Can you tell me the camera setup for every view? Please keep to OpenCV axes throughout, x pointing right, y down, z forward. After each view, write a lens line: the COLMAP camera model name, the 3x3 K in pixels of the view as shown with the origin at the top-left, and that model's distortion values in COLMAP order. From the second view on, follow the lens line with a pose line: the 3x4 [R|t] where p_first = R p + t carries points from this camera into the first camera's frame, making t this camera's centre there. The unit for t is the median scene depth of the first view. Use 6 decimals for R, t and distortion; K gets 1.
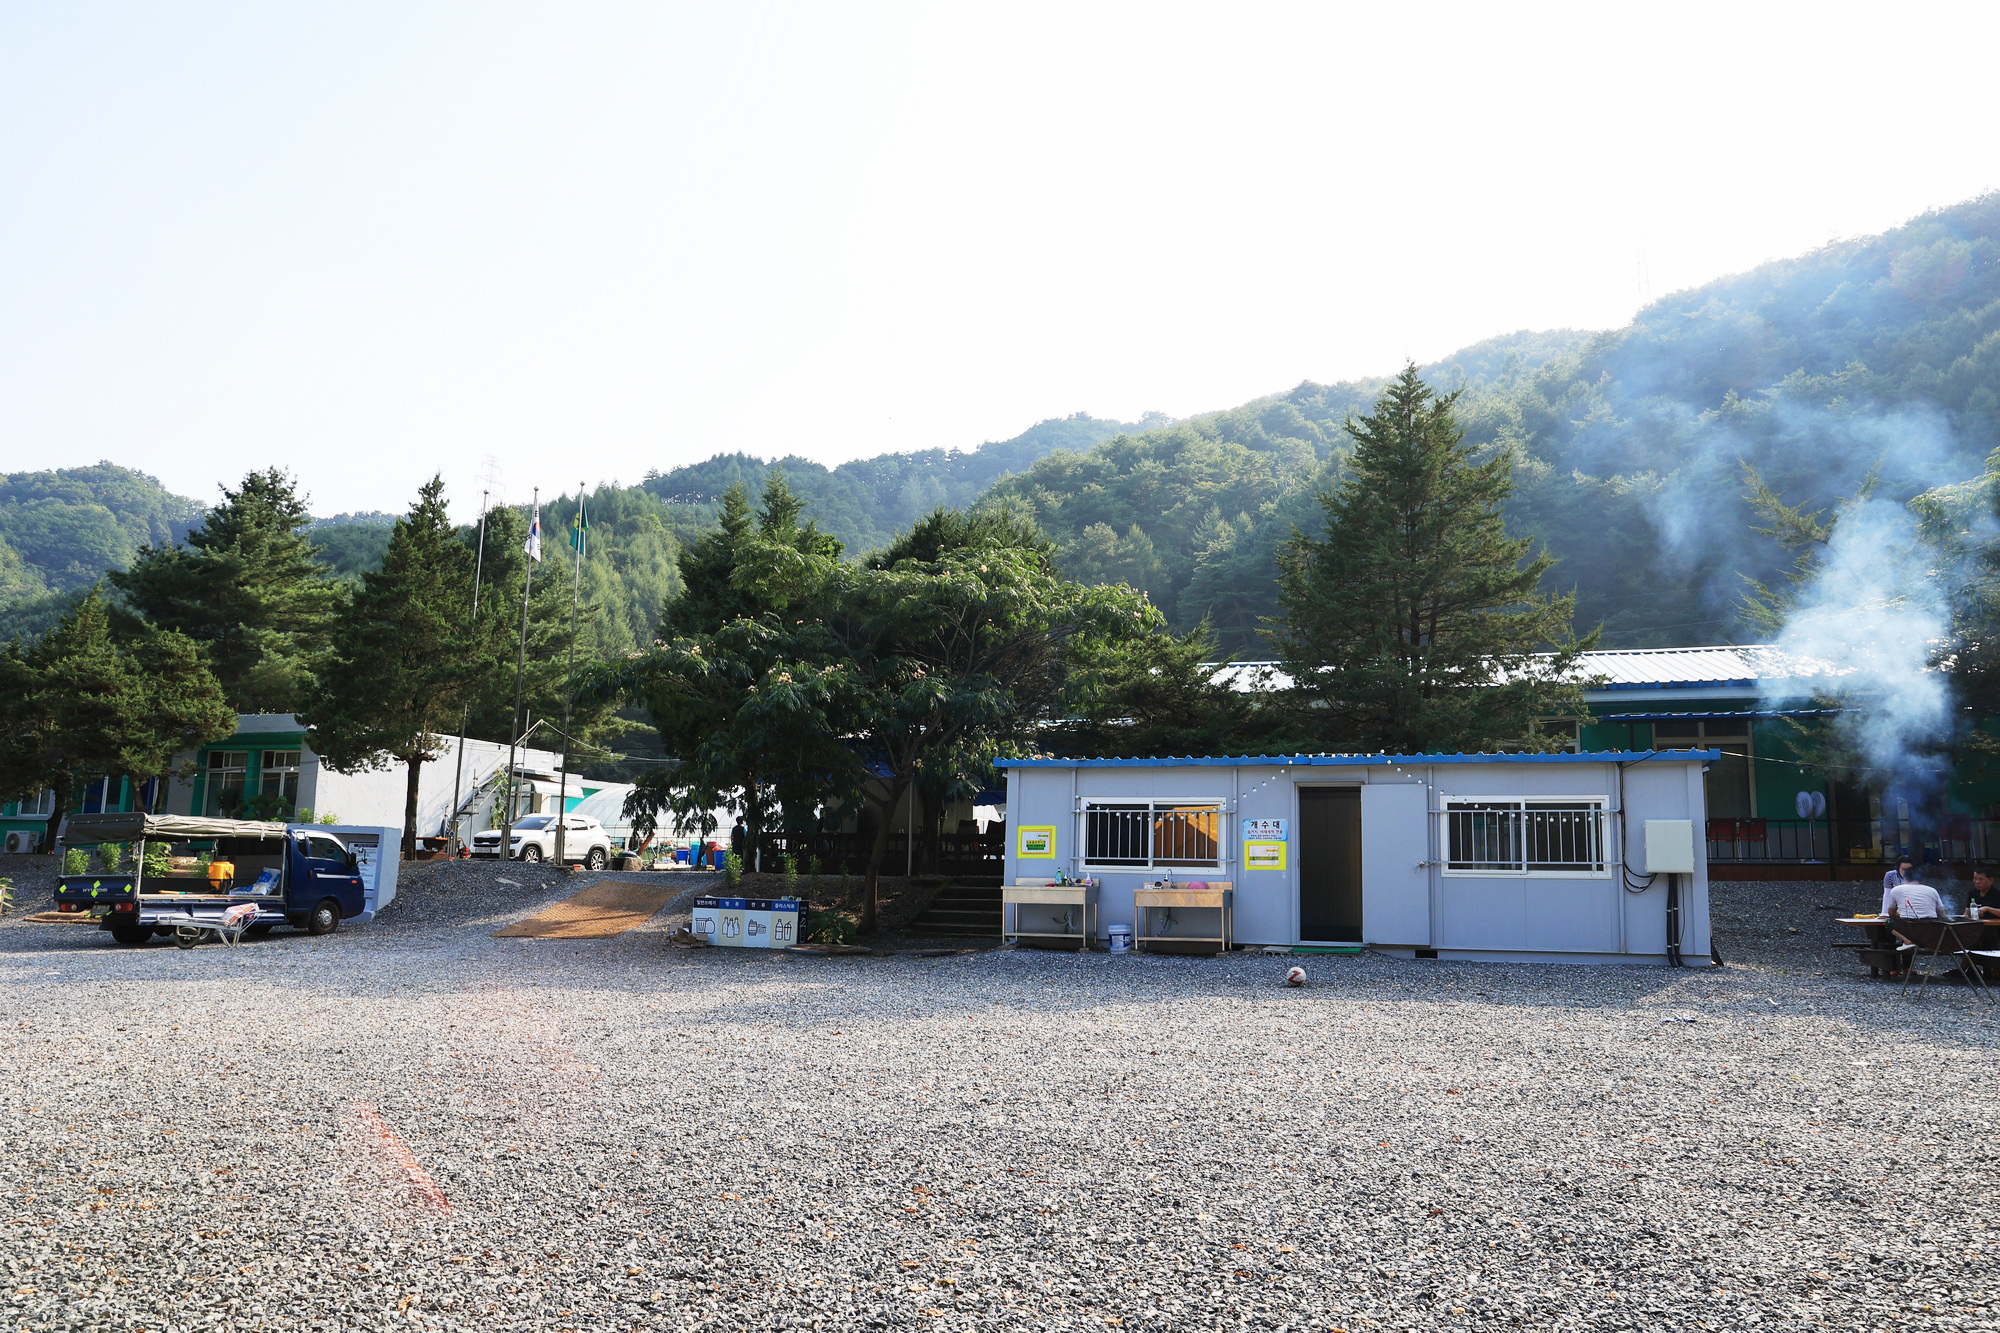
lens RADIAL K [[1360.9, 0, 1000.0], [0, 1360.9, 666.5], [0, 0, 1]] dist [-0.081749, 0.068551]
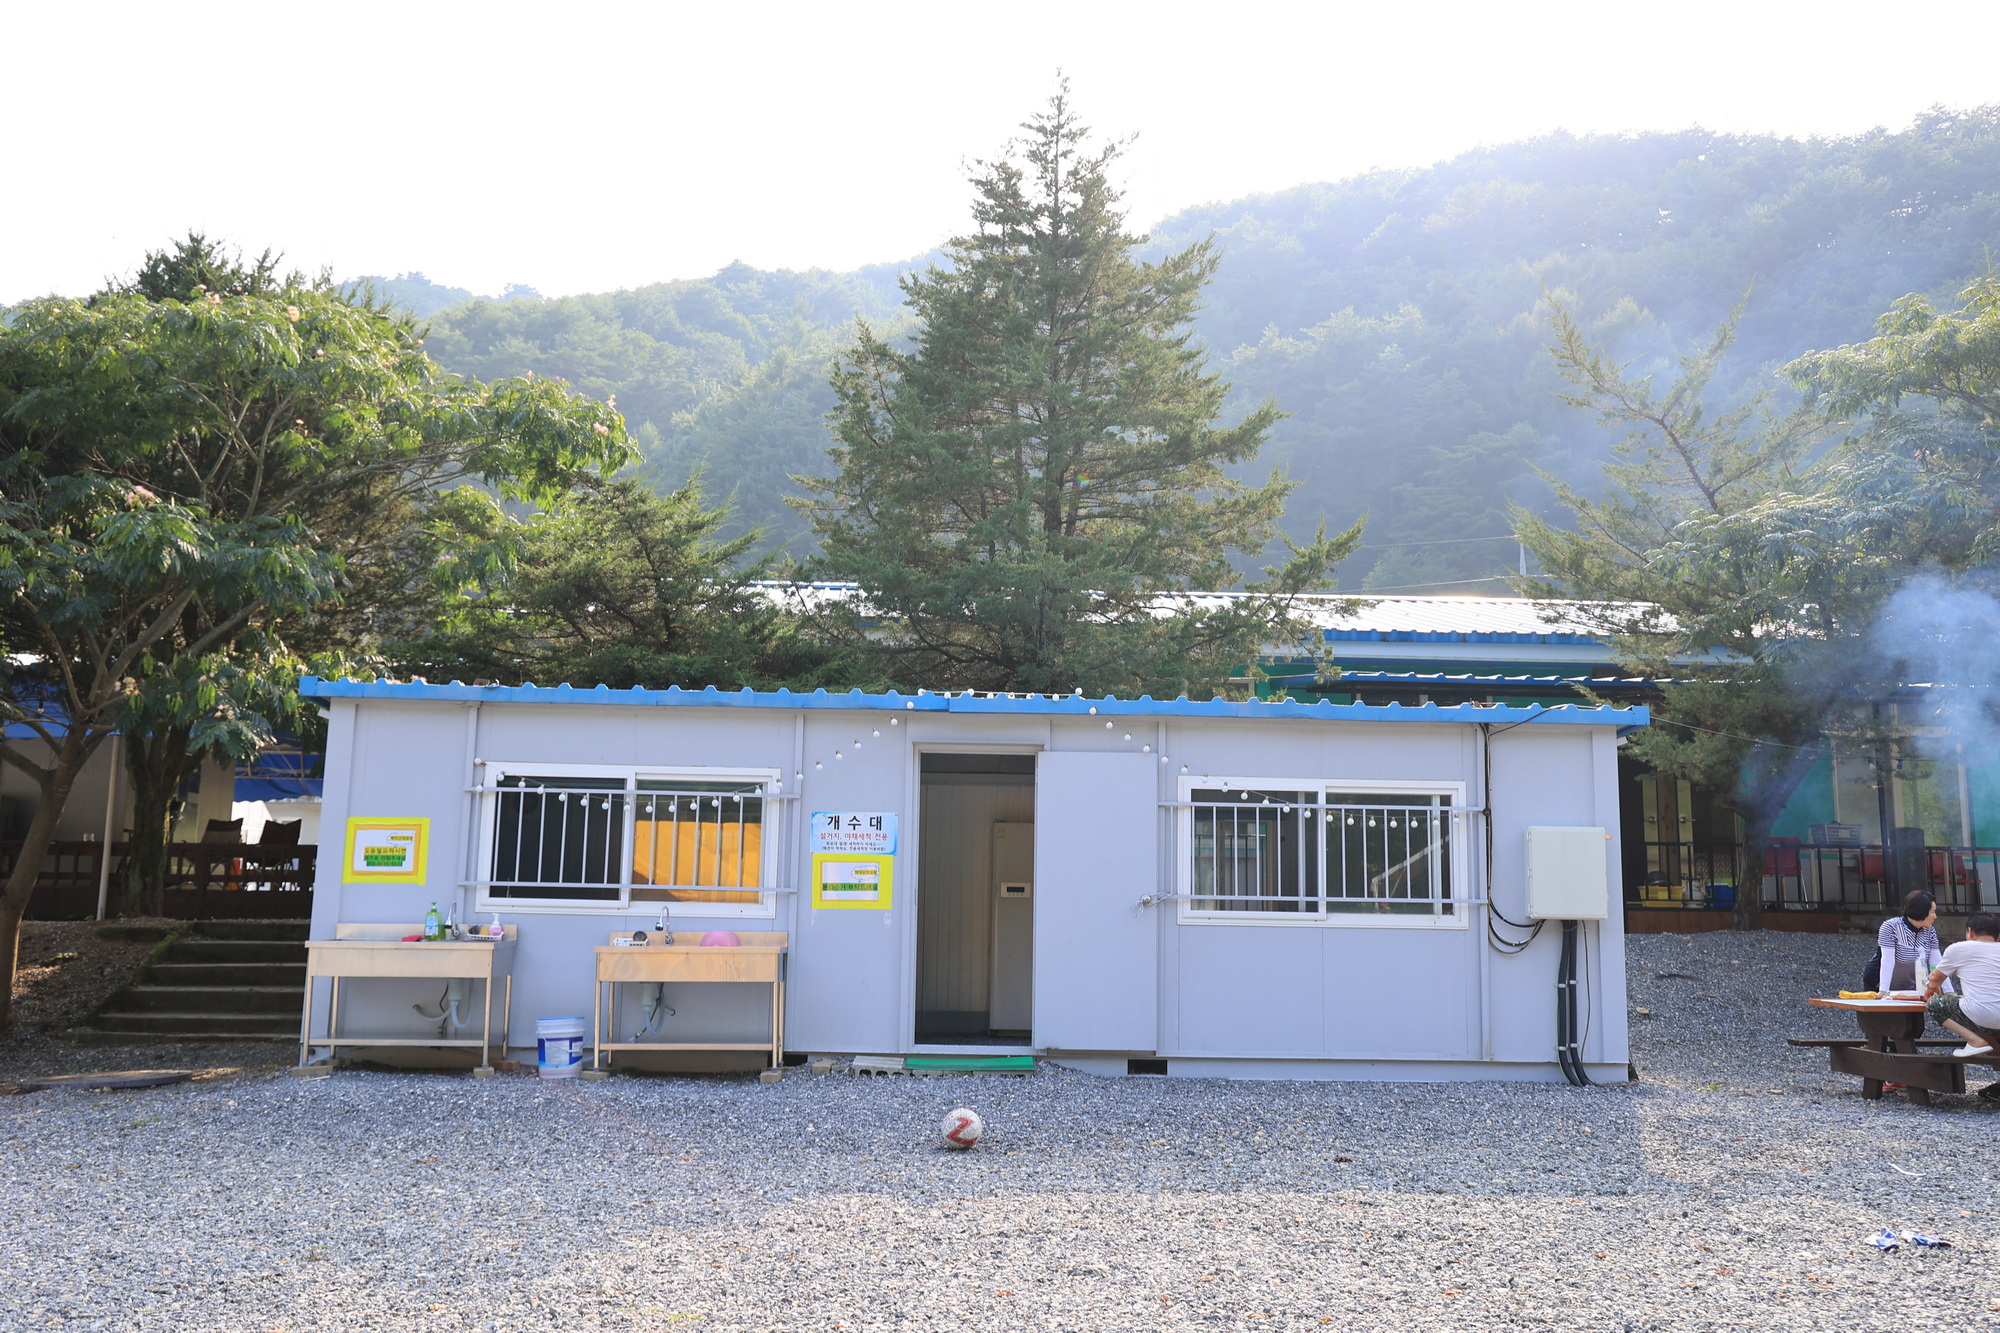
lens RADIAL K [[1805.2, 0, 1000.0], [0, 1805.2, 666.5], [0, 0, 1]] dist [-0.013391, 0.103306]
pose [[0.926135, 0.052128, 0.373573, -0.014968], [-0.057261, 0.998356, 0.002648, 0.048328], [-0.372821, -0.023843, 0.927597, 0.313187]]
